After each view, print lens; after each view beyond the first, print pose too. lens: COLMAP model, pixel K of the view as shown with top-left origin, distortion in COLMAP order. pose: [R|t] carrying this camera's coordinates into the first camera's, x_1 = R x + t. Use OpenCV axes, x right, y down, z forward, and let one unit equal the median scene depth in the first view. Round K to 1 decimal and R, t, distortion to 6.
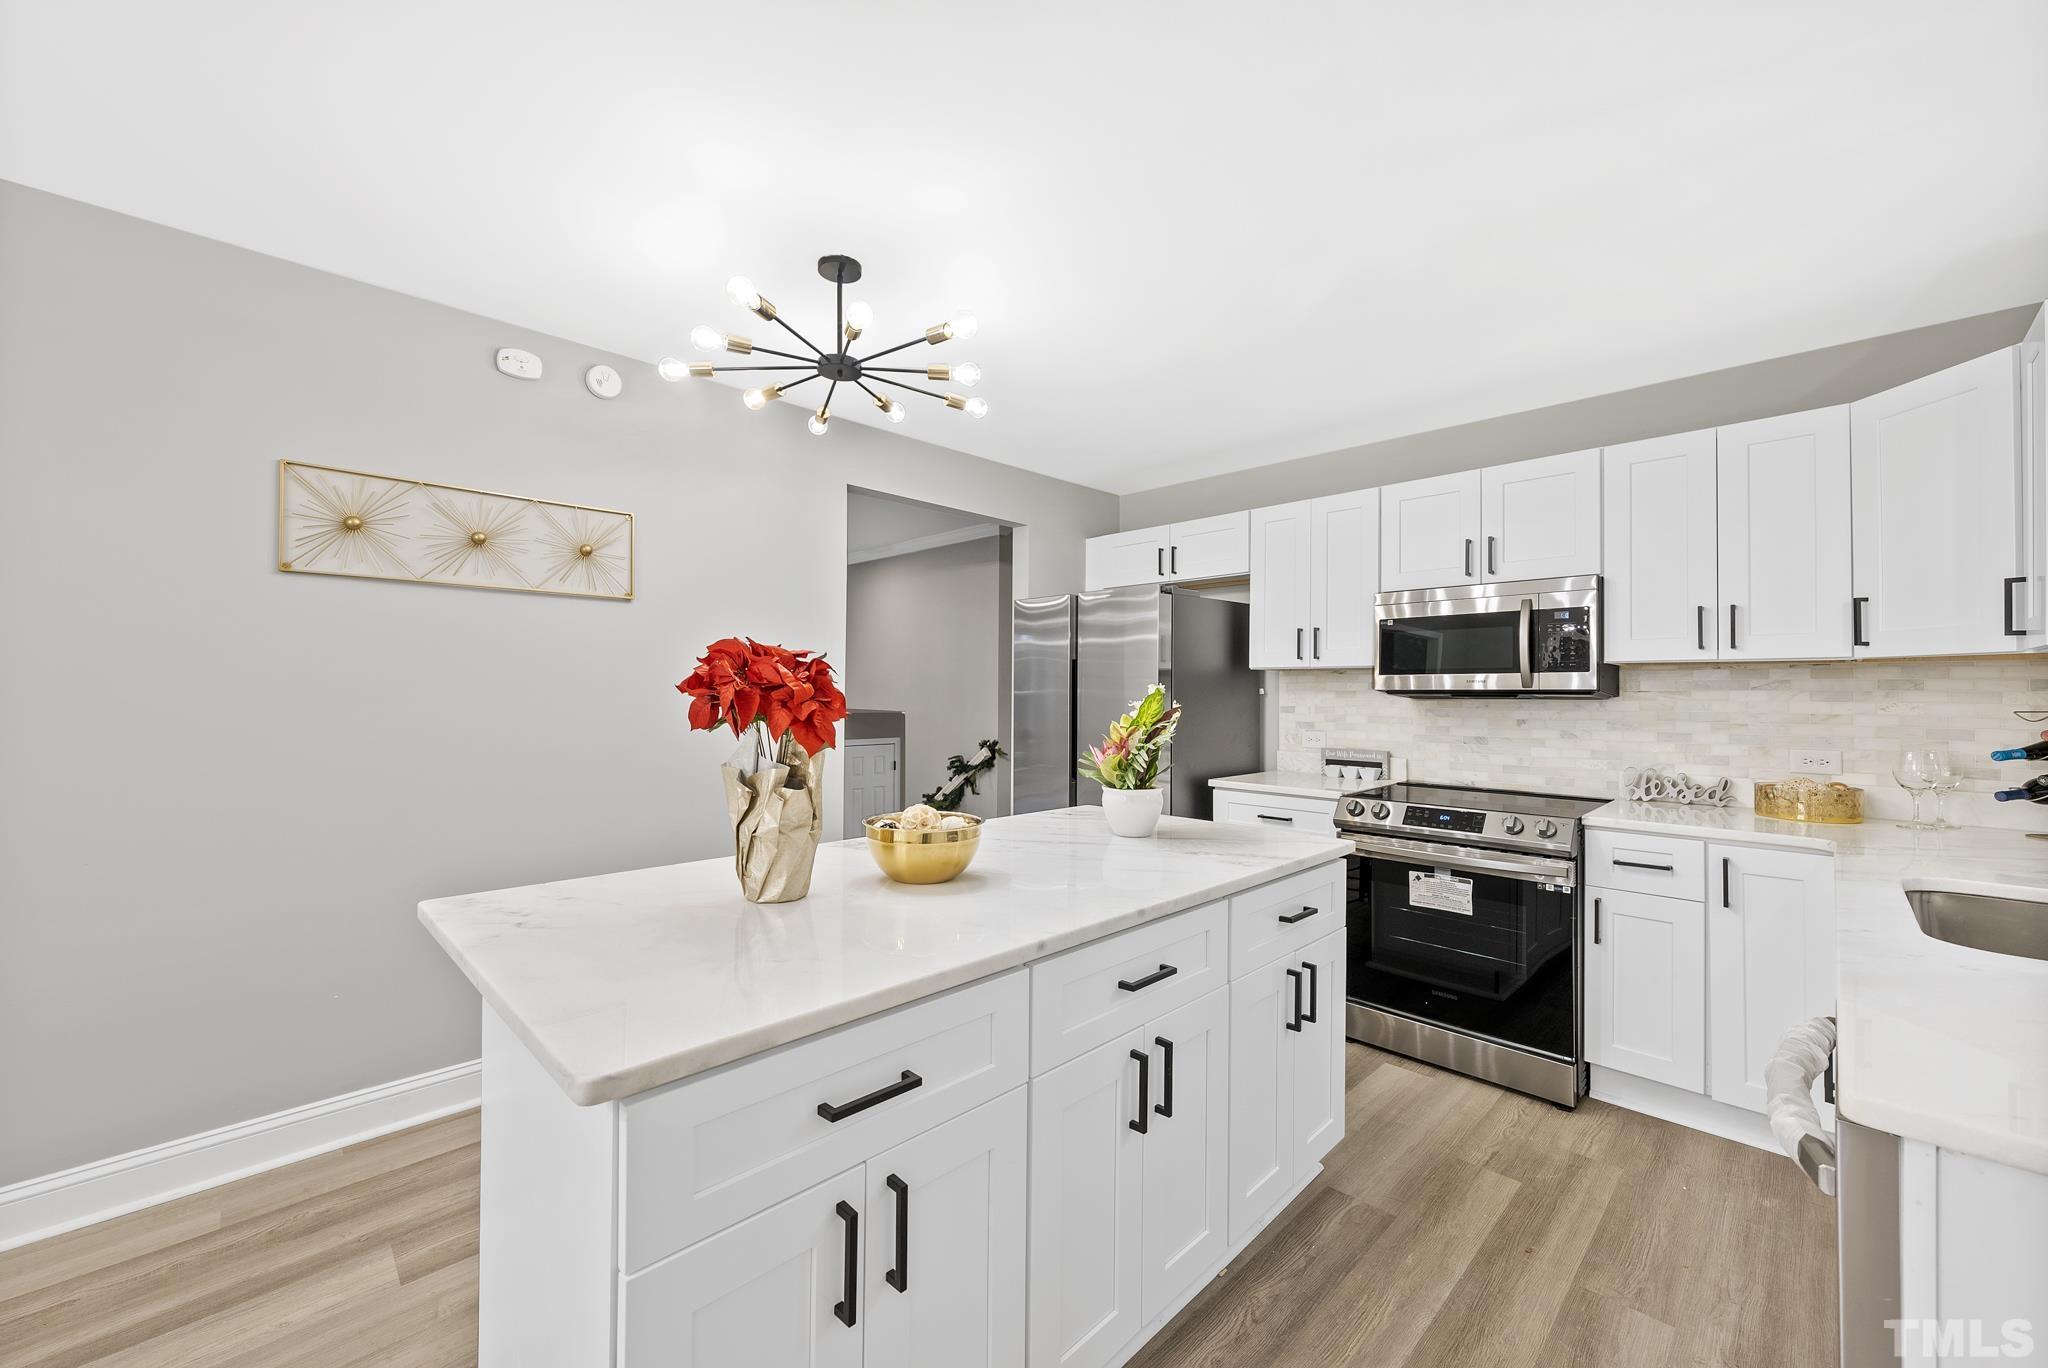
lens RADIAL K [[804.5, 0, 1022.0], [0, 804.5, 679.8], [0, 0, 1]] dist [-0.002164, 0.000106]
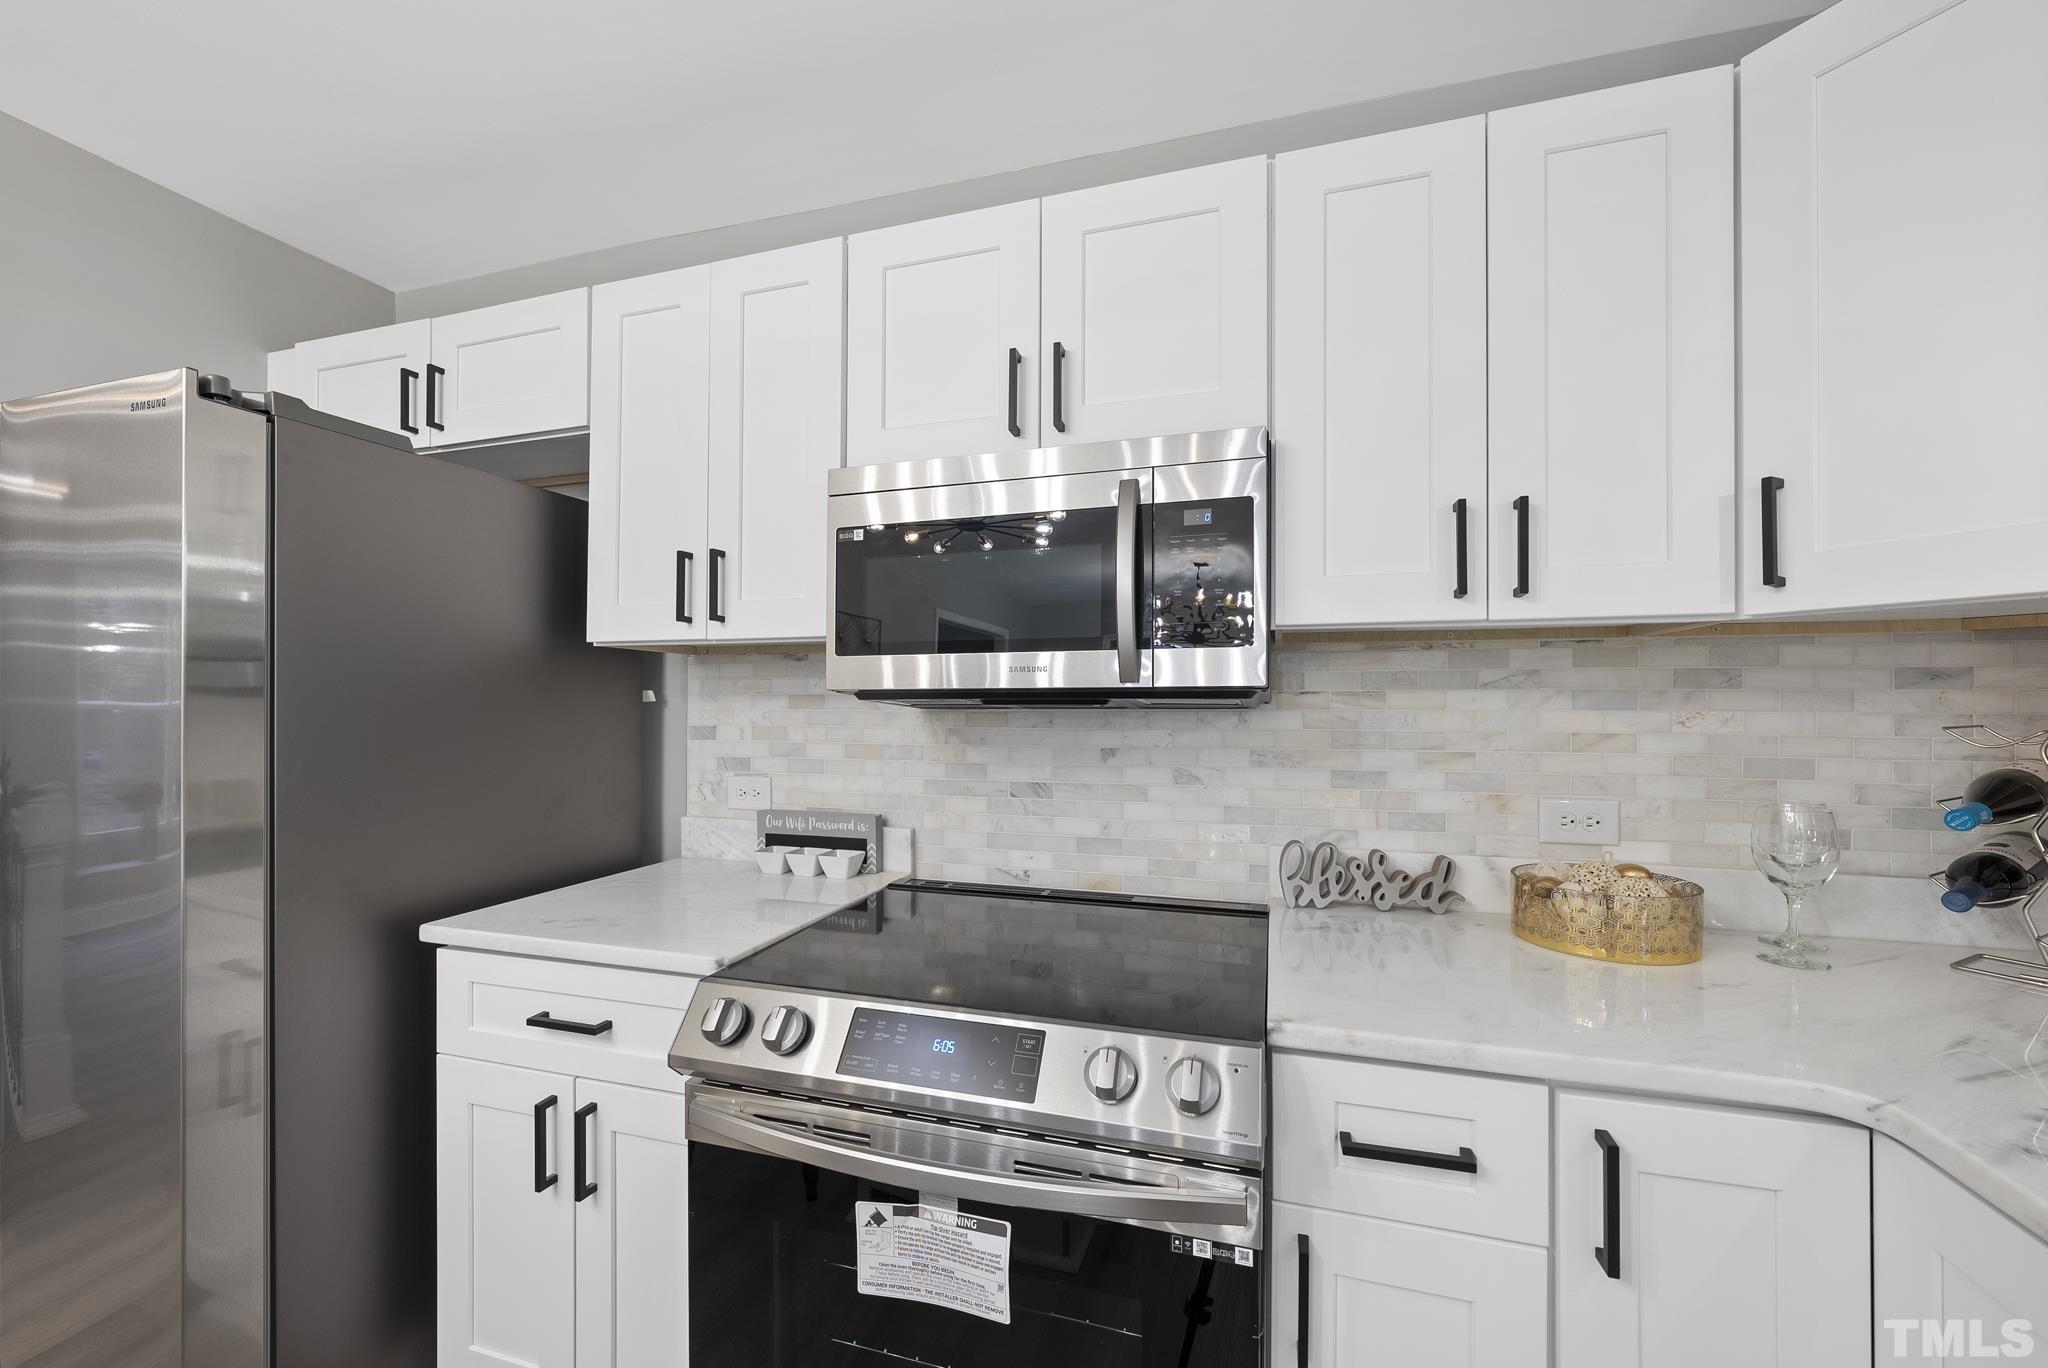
lens RADIAL K [[804.5, 0, 1035.6], [0, 804.5, 701.7], [0, 0, 1]] dist [-0.002164, 0.000106]
pose [[0.877502, -0.004684, 0.479549, 0.381589], [-0.003062, 0.999877, 0.015369, 0.013531], [-0.479563, -0.014955, 0.877380, 0.653854]]
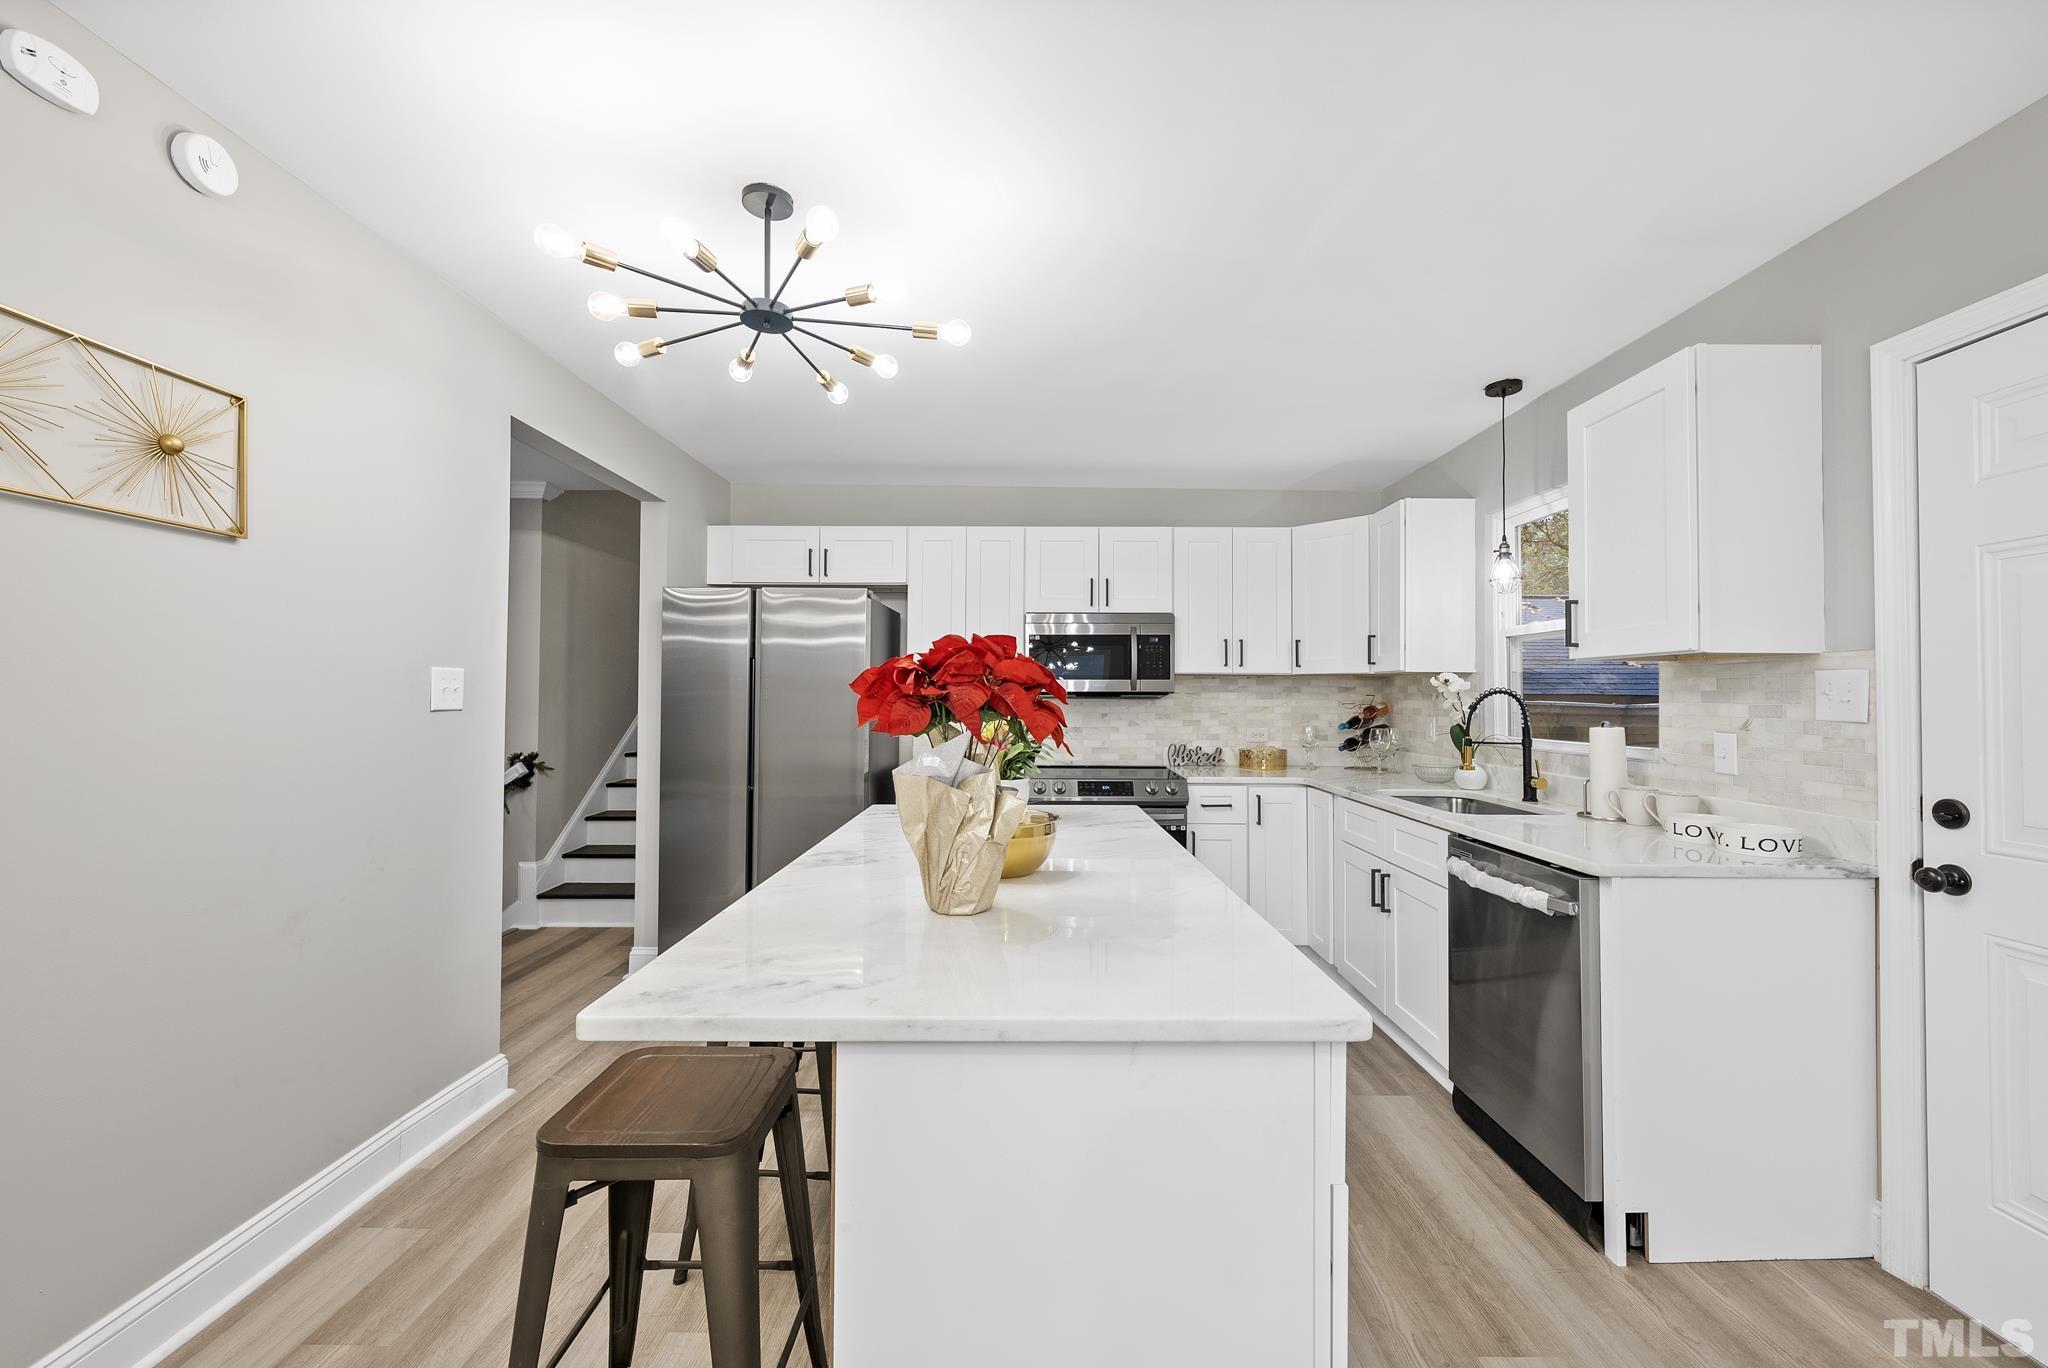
lens RADIAL K [[804.5, 0, 1041.1], [0, 804.5, 684.0], [0, 0, 1]] dist [-0.002164, 0.000106]
pose [[0.697179, 0.010577, 0.716819, -0.497165], [-0.011701, 0.999926, -0.003374, 0.005873], [-0.716801, -0.006035, 0.697251, 0.141580]]
